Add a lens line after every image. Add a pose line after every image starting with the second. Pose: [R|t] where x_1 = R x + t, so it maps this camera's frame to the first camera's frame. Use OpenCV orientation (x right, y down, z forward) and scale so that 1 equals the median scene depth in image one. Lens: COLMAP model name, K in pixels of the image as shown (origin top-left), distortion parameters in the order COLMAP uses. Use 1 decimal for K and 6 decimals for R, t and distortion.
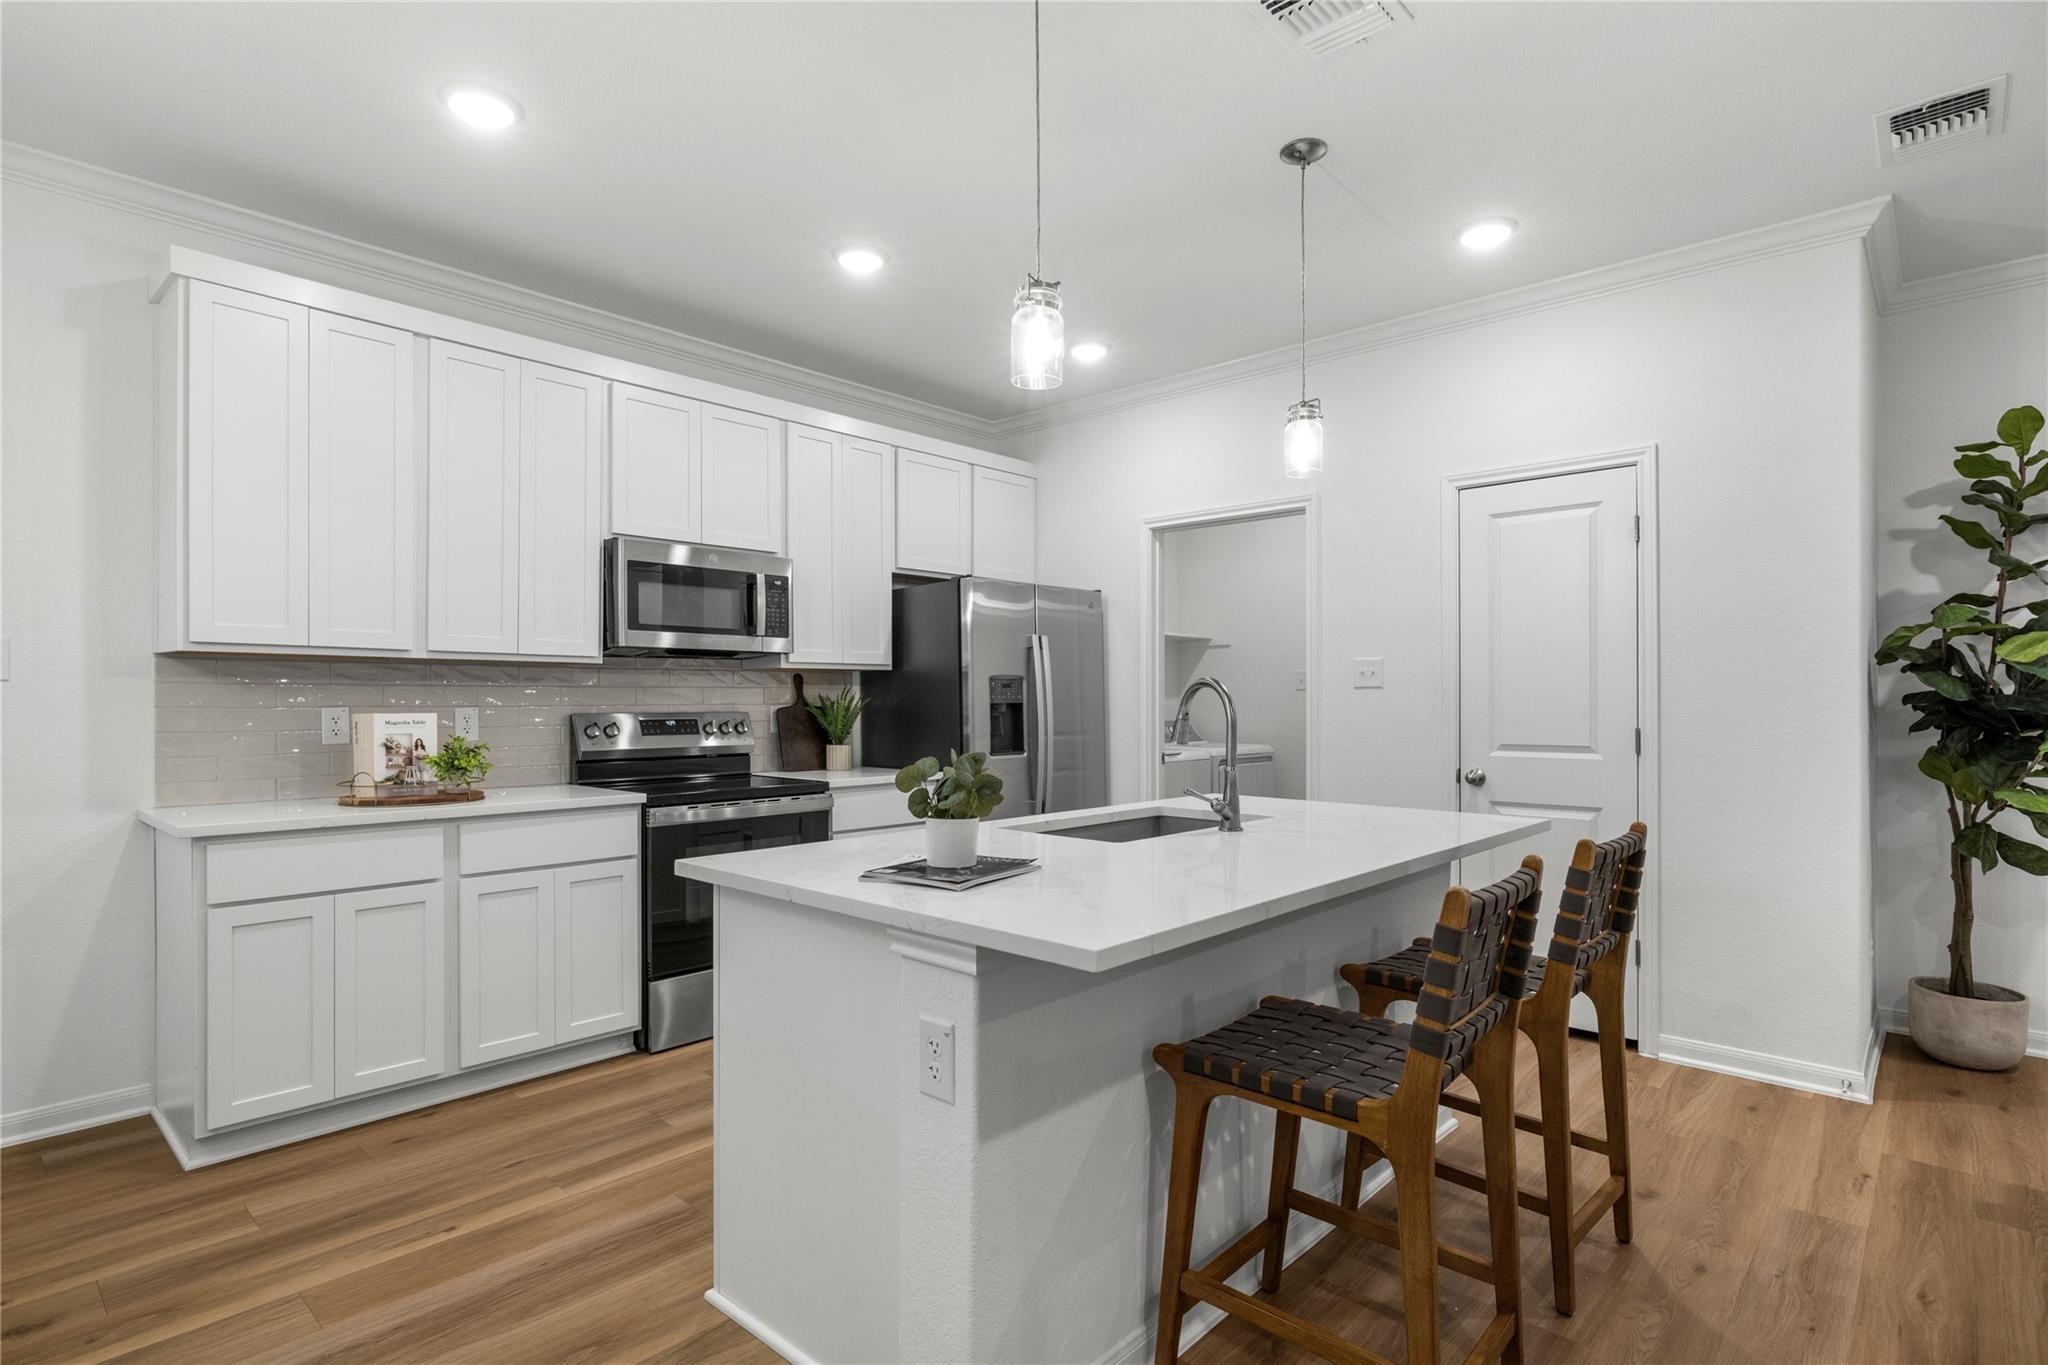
lens RADIAL K [[1045.3, 0, 1035.6], [0, 1045.3, 691.5], [0, 0, 1]] dist [0.000180, -0.000123]
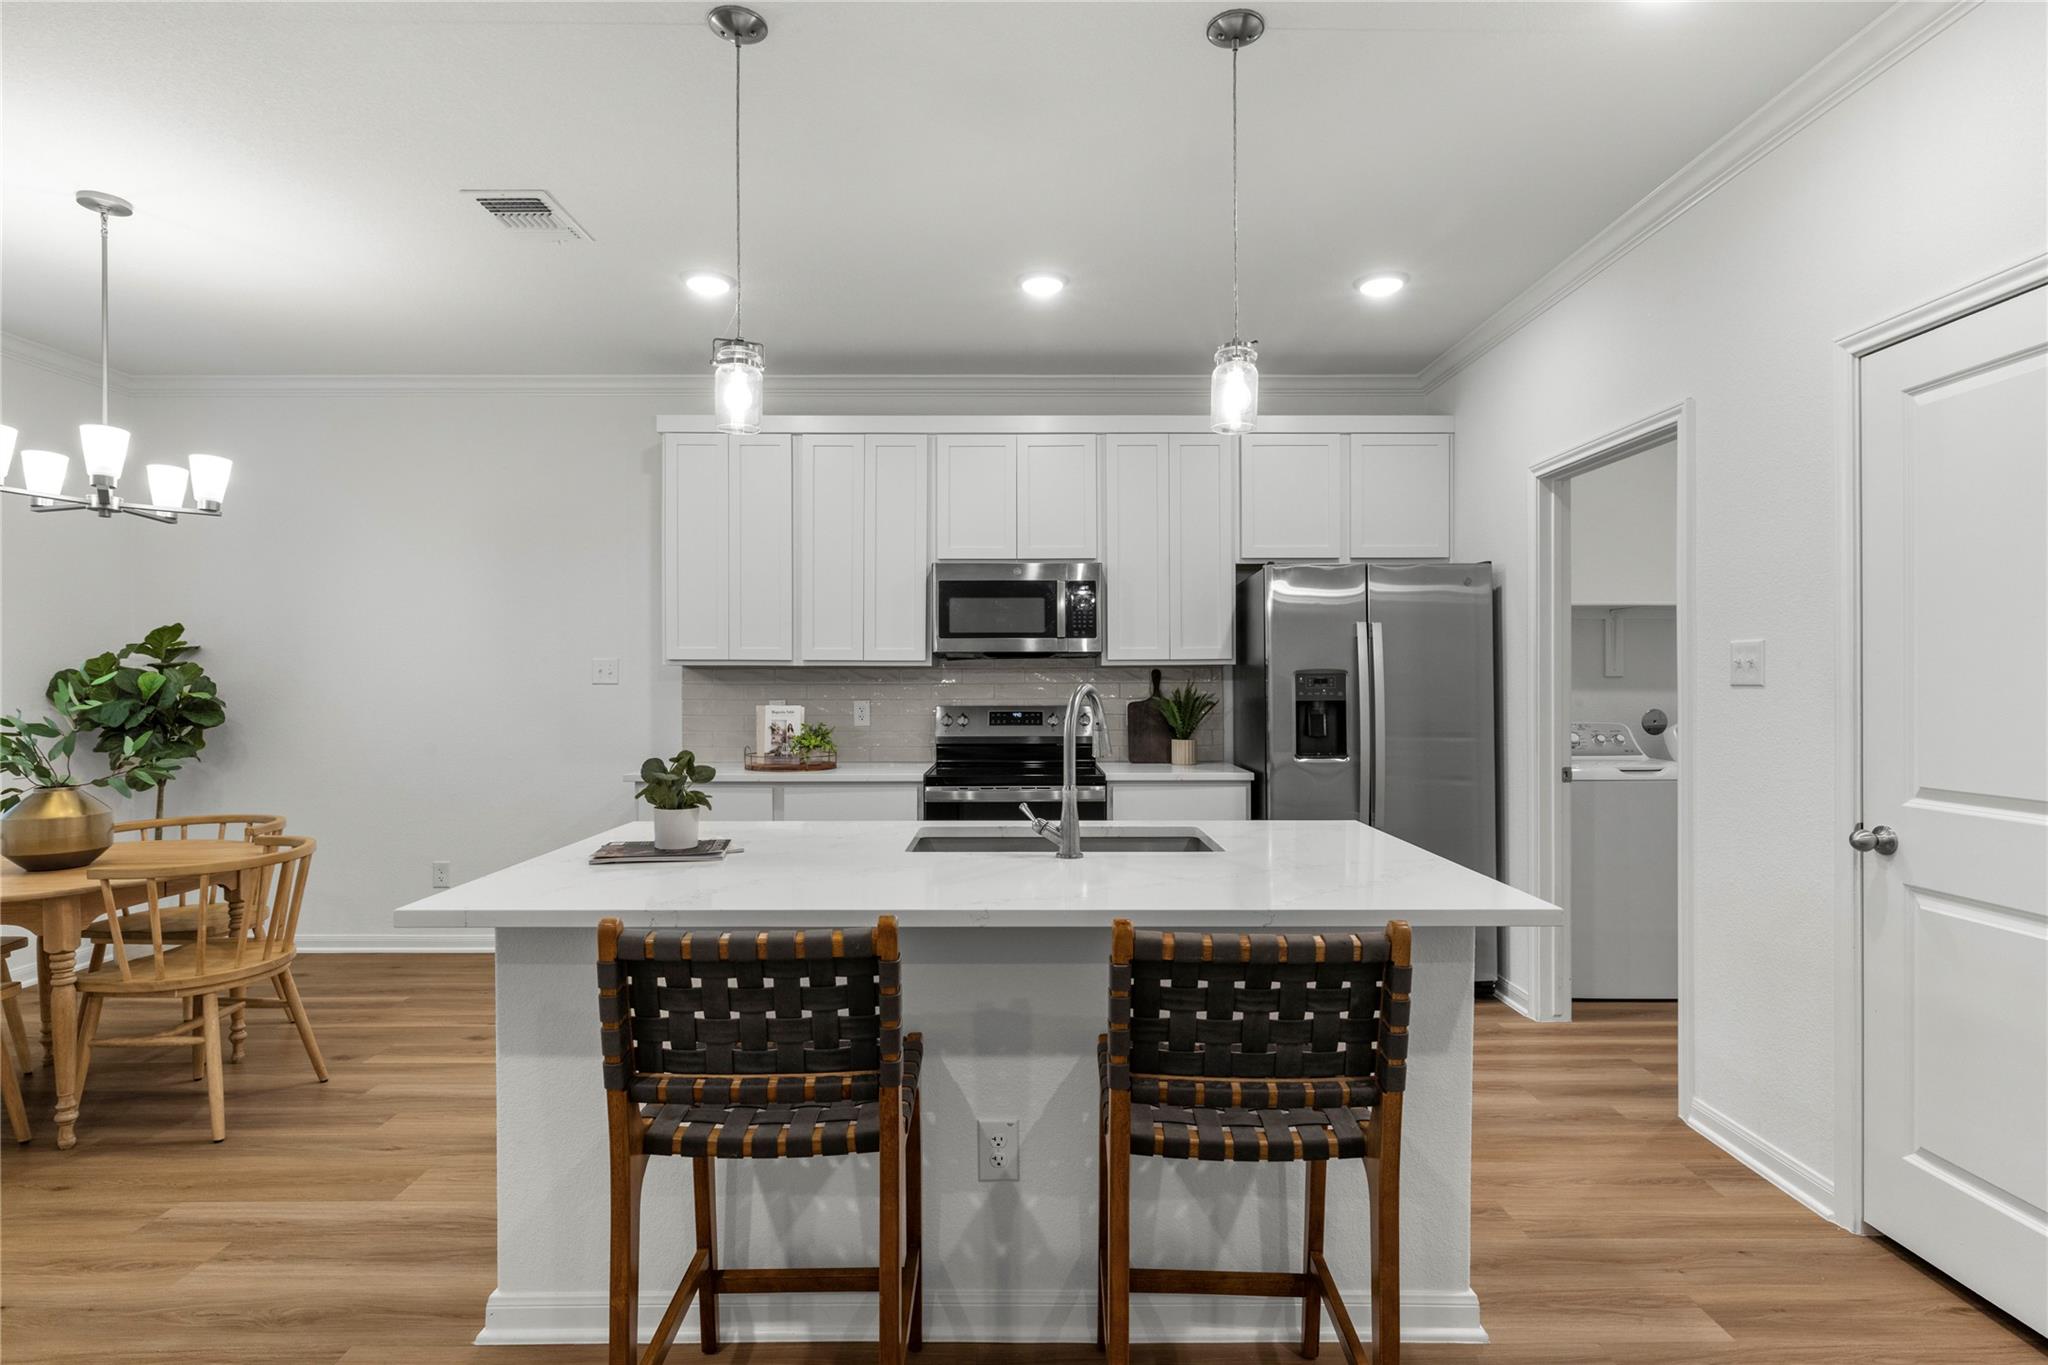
lens RADIAL K [[1012.1, 0, 1023.4], [0, 1012.1, 687.1], [0, 0, 1]] dist [-0.003497, -0.001954]
pose [[0.675354, 0.003803, -0.737484, 0.509099], [0.007685, 0.999896, 0.012193, -0.014919], [0.737454, -0.013902, 0.675255, 0.256894]]
